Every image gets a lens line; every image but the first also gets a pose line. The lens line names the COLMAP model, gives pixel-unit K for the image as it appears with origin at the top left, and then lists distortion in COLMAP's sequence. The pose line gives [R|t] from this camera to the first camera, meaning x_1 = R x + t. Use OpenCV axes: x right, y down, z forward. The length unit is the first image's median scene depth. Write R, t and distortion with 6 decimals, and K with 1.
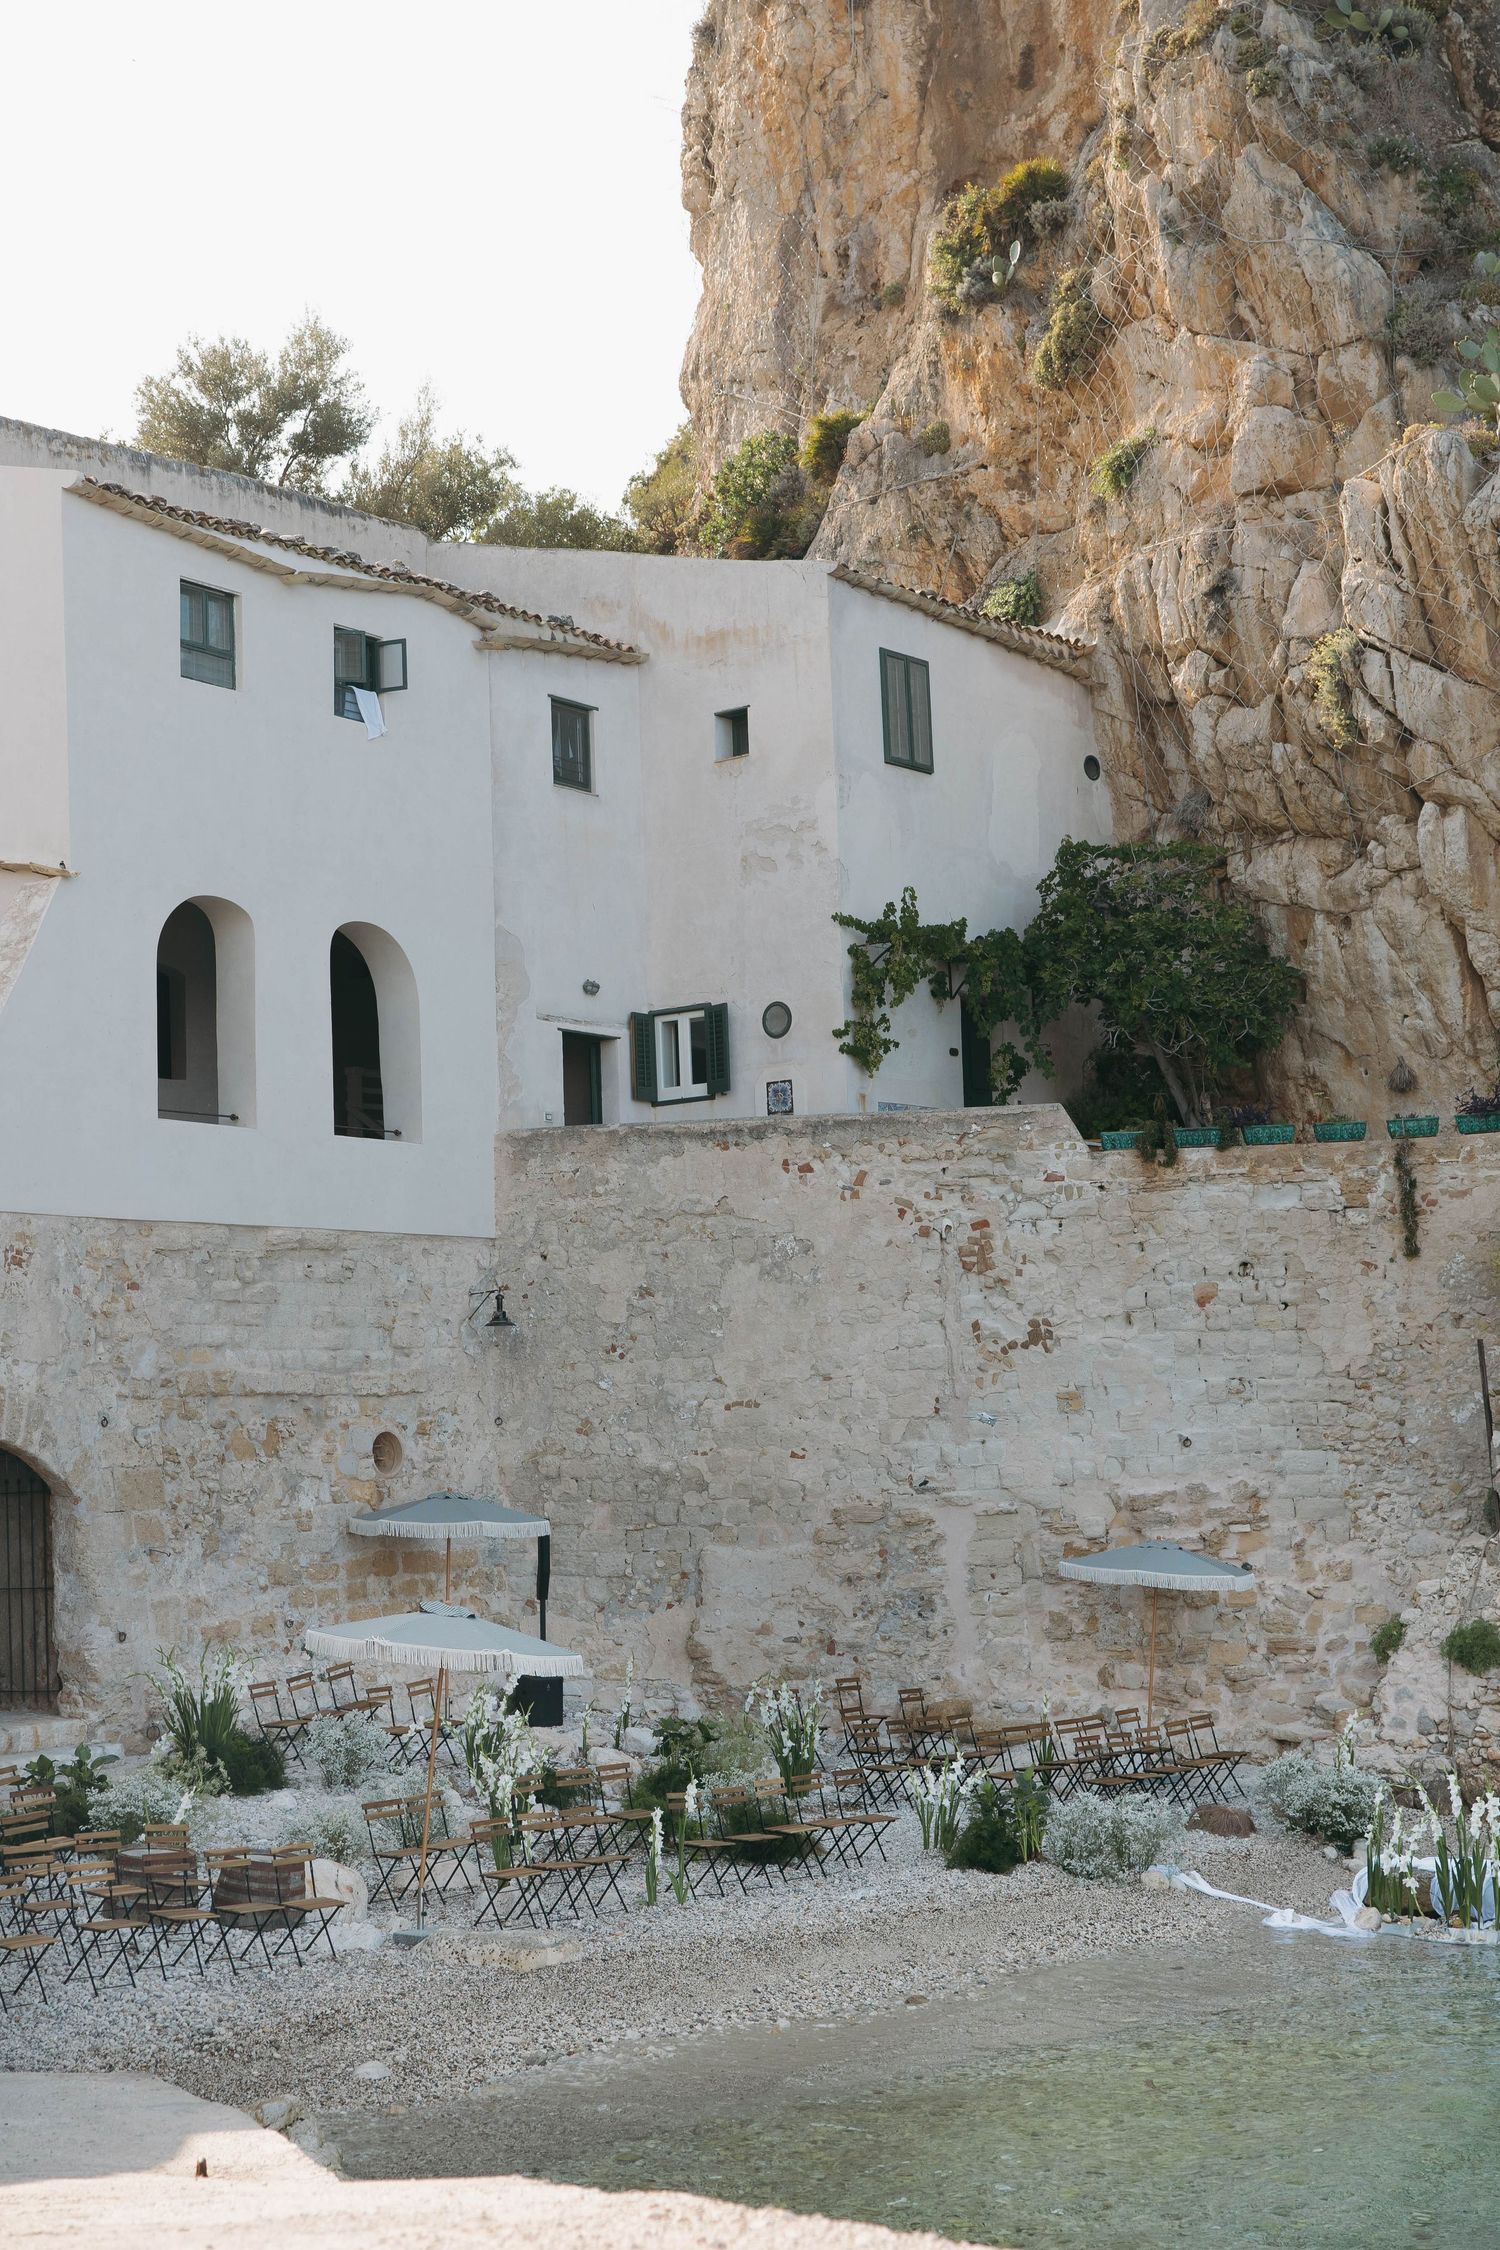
lens RADIAL K [[3297.5, 0, 740.2], [0, 3297.5, 1119.4], [0, 0, 1]] dist [0.015728, -0.008661]
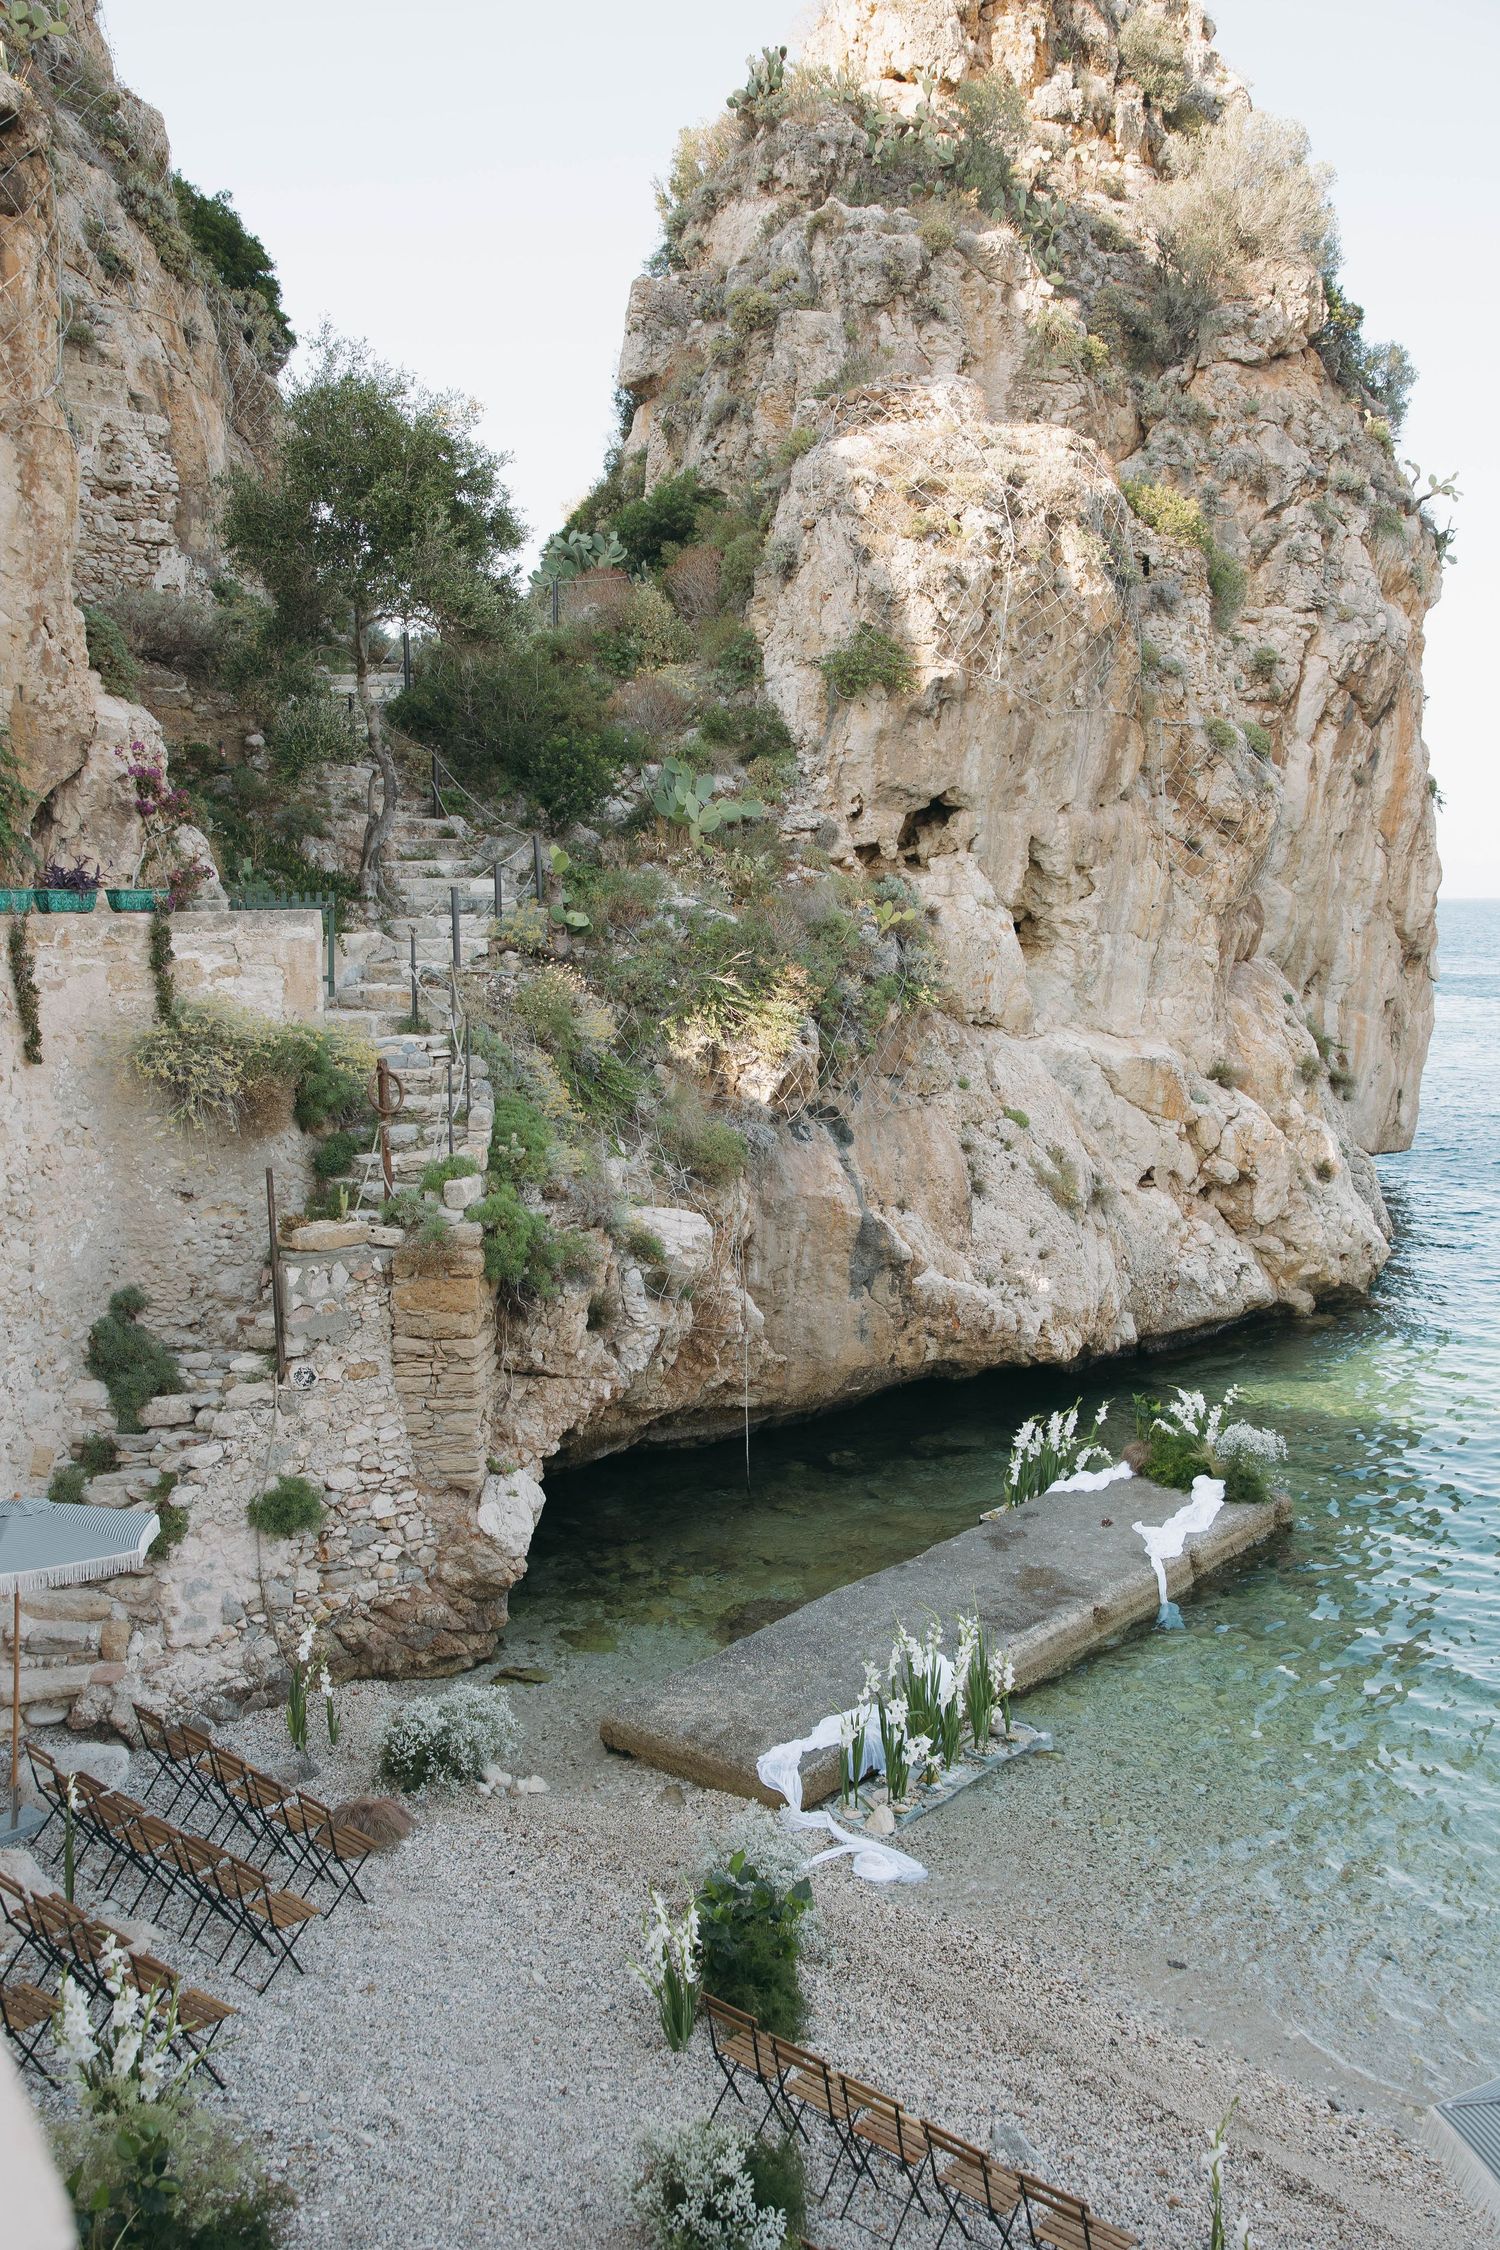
lens RADIAL K [[1778.3, 0, 744.7], [0, 1778.3, 1136.2], [0, 0, 1]] dist [0.014477, -0.002841]
pose [[-0.022196, -0.097285, 0.995009, -0.216063], [-0.096681, 0.990798, 0.094716, 0.000755], [-0.995068, -0.094096, -0.031398, 0.763558]]
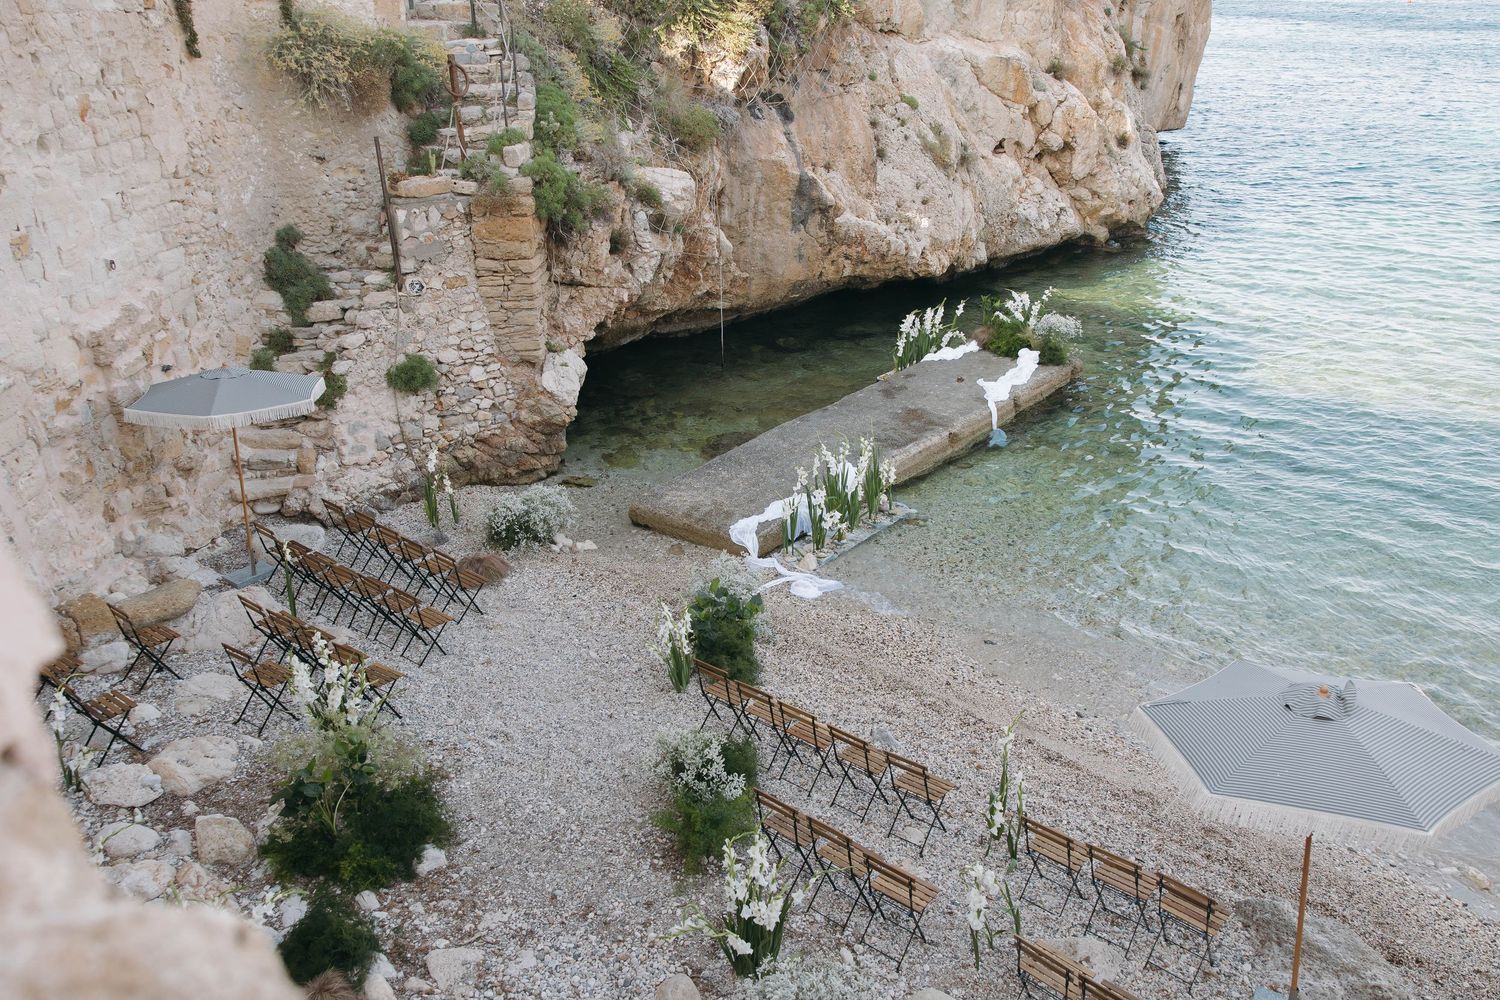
lens RADIAL K [[1185.5, 0, 750.9], [0, 1185.5, 497.5], [0, 0, 1]] dist [0.014477, -0.002841]
pose [[-0.045308, -0.385677, 0.921521, -0.211561], [-0.087985, 0.920424, 0.380892, 0.007728], [-0.995091, -0.063822, -0.075636, 0.759942]]
